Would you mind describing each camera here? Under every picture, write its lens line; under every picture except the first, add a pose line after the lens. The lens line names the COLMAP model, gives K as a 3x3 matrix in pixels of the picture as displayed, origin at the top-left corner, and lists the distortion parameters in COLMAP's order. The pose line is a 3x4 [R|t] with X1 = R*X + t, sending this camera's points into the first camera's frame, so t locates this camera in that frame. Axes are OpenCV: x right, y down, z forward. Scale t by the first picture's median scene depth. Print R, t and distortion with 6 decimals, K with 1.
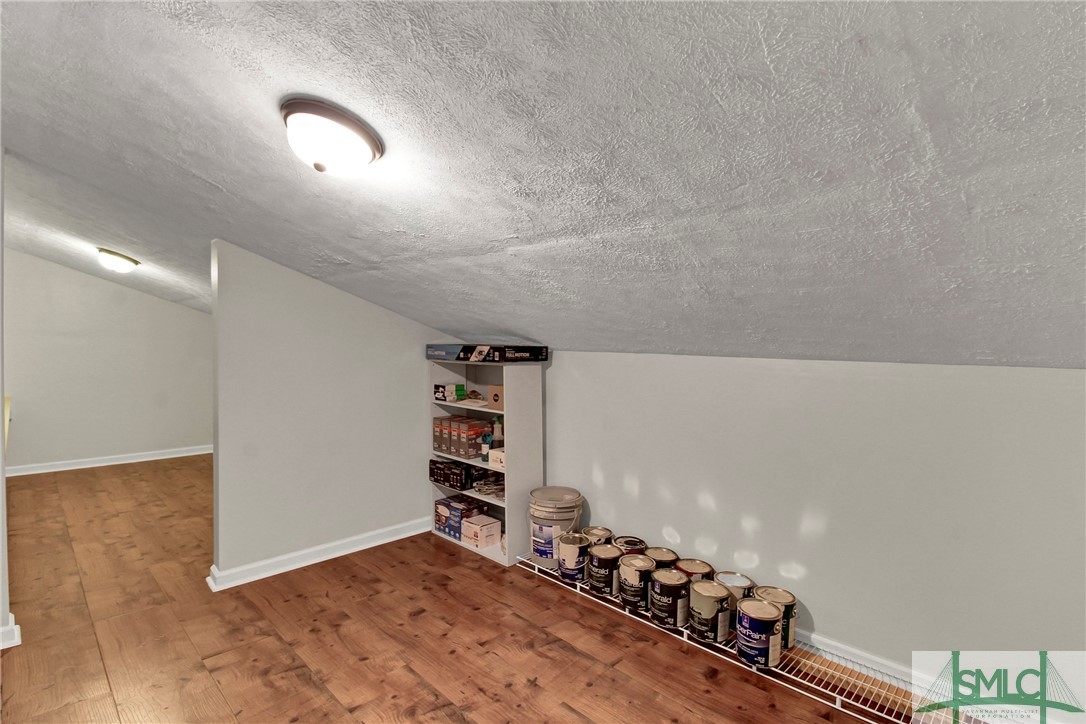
lens RADIAL K [[513.7, 0, 546.5], [0, 513.7, 357.1], [0, 0, 1]] dist [-0.013662, -0.006931]
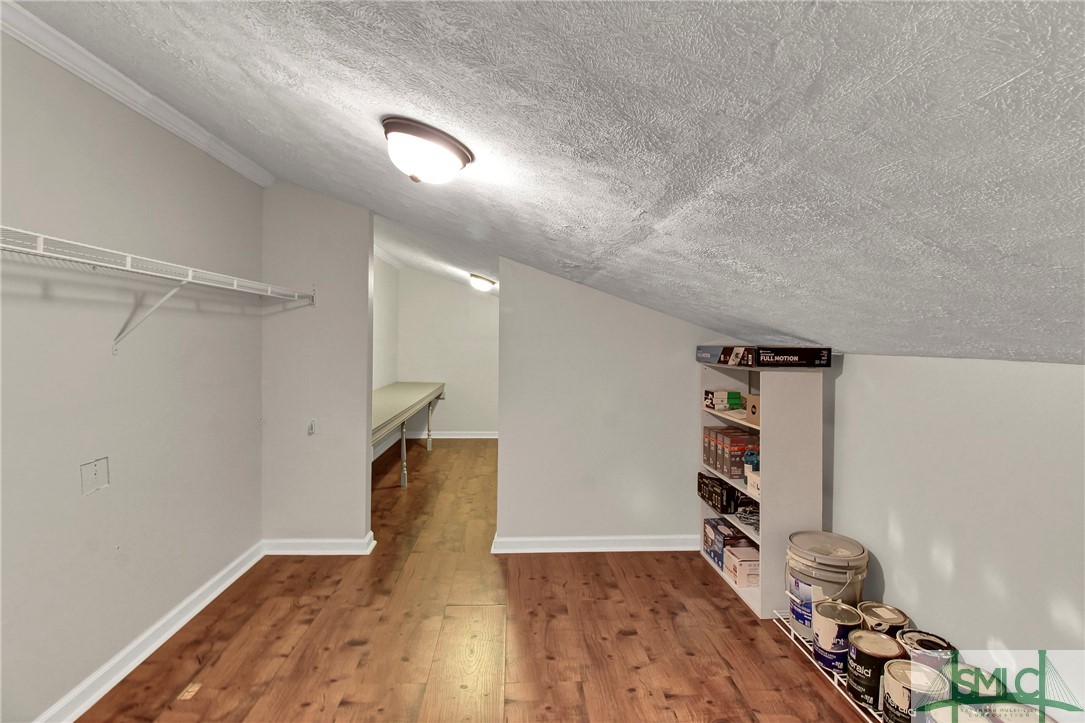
lens RADIAL K [[513.2, 0, 540.5], [0, 513.2, 351.7], [0, 0, 1]] dist [-0.013662, -0.006931]
pose [[0.741936, 0.007715, -0.670427, 0.211196], [-0.019661, 0.999754, -0.010253, 0.000664], [0.670183, 0.020788, 0.741905, 0.164098]]
